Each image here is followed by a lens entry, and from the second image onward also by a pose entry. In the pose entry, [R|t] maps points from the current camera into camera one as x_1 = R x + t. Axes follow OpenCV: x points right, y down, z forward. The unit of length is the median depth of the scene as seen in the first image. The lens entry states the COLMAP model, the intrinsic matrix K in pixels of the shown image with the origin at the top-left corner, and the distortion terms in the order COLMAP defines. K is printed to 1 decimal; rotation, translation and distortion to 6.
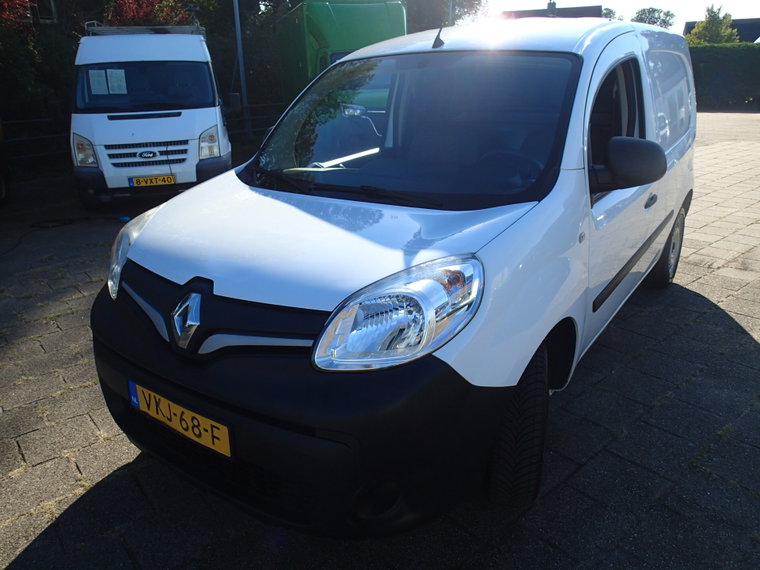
lens RADIAL K [[565.2, 0, 383.5], [0, 565.2, 282.6], [0, 0, 1]] dist [-0.001101, -0.004650]
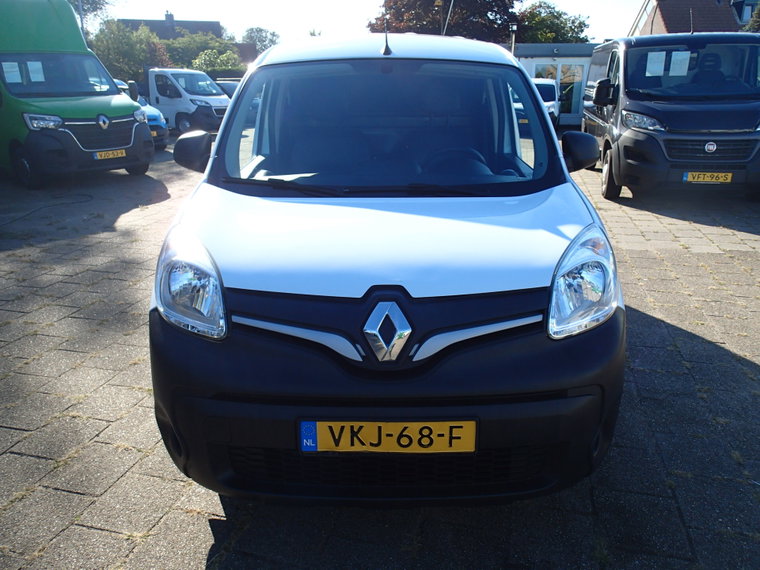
lens RADIAL K [[565.2, 0, 383.5], [0, 565.2, 282.6], [0, 0, 1]] dist [-0.001101, -0.004650]
pose [[0.817168, -0.166150, 0.551934, -0.805548], [0.177256, 0.983589, 0.033654, -0.042949], [-0.548468, 0.070333, 0.833208, 0.205027]]
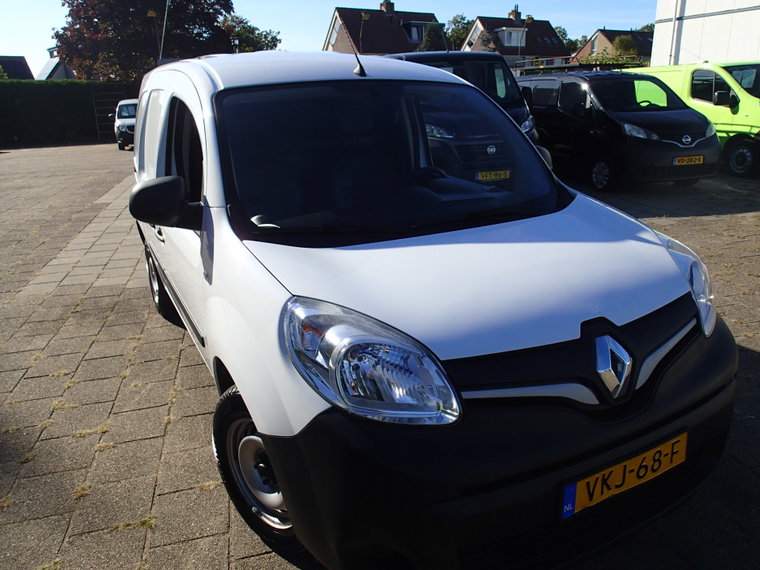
lens RADIAL K [[562.2, 0, 380.0], [0, 562.2, 285.0], [0, 0, 1]] dist [-0.004871, -0.005912]
pose [[0.445029, -0.272330, 0.853103, -1.170116], [0.314404, 0.939511, 0.135902, -0.278410], [-0.838510, 0.207739, 0.503731, 0.784052]]
